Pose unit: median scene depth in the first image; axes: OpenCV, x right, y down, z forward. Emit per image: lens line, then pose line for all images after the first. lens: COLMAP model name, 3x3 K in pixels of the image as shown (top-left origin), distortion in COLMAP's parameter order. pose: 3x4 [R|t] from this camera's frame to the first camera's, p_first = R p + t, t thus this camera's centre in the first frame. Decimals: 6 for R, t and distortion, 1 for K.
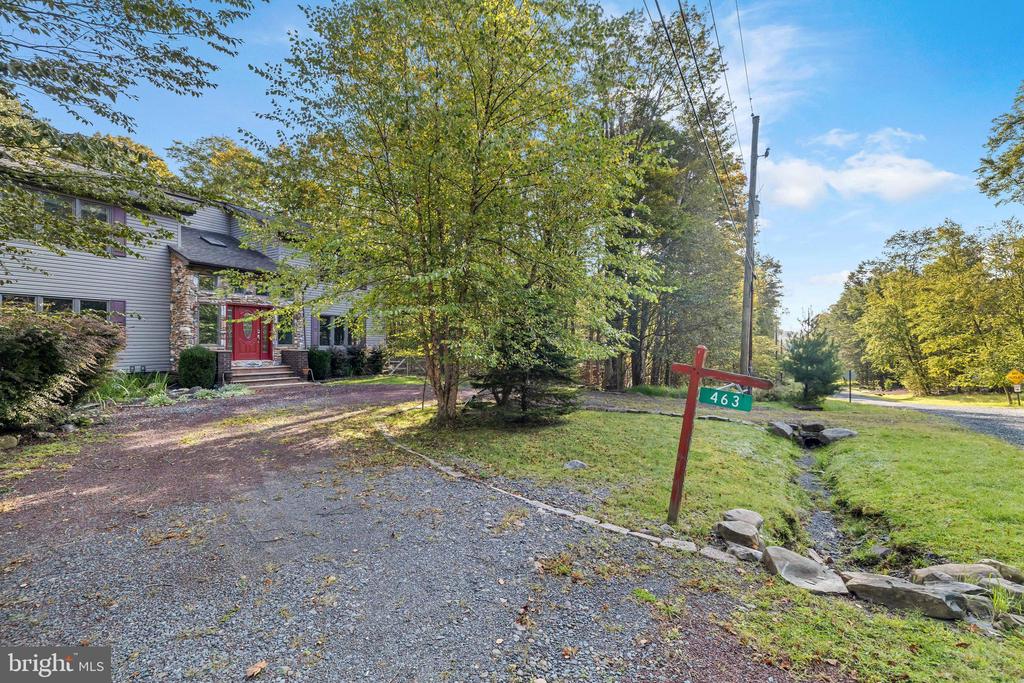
lens RADIAL K [[435.9, 0, 512.0], [0, 435.9, 341.5], [0, 0, 1]] dist [0.000424, 0.000040]
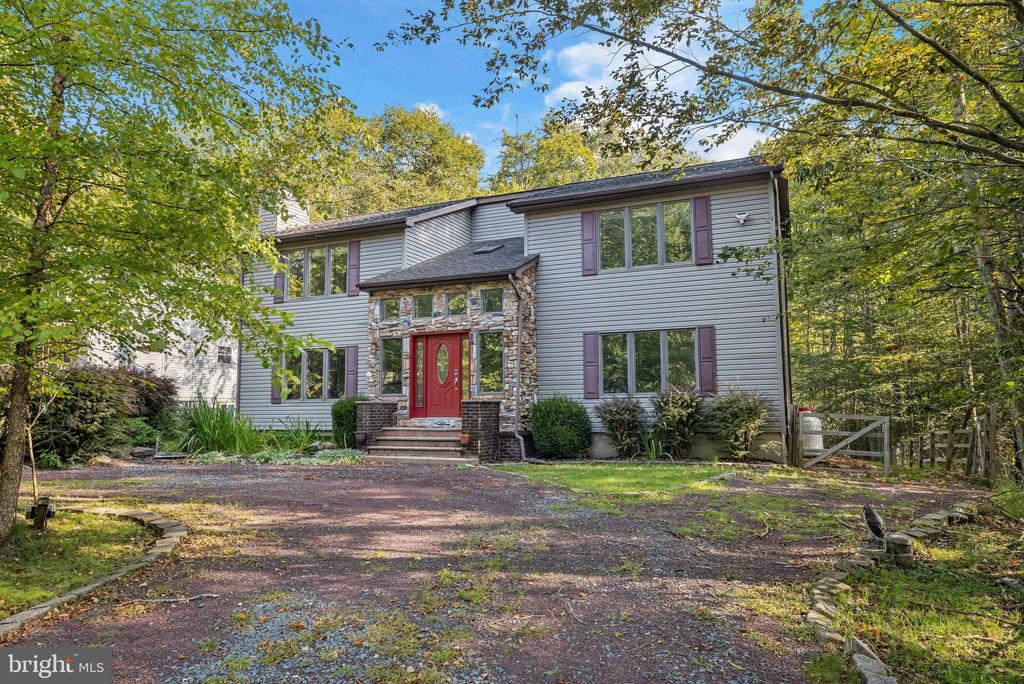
lens RADIAL K [[666.2, 0, 512.0], [0, 666.2, 342.0], [0, 0, 1]] dist [0.003102, 0.000299]
pose [[0.144811, -0.093818, -0.985002, 0.372846], [0.019161, 0.995574, -0.092008, 0.023330], [0.989274, -0.005550, 0.145968, 0.911817]]
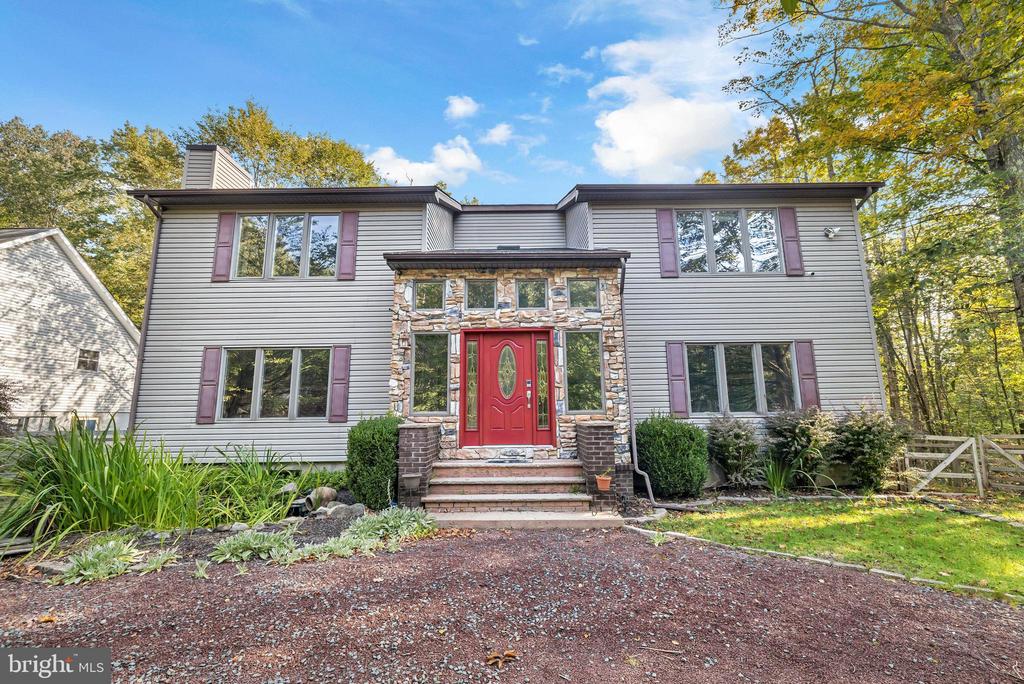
lens RADIAL K [[428.4, 0, 512.0], [0, 428.4, 342.0], [0, 0, 1]] dist [0.001704, 0.000054]
pose [[0.521726, -0.142472, -0.841132, -0.188505], [0.016657, 0.987470, -0.156927, 0.005477], [0.852950, 0.067862, 0.517562, 0.719733]]
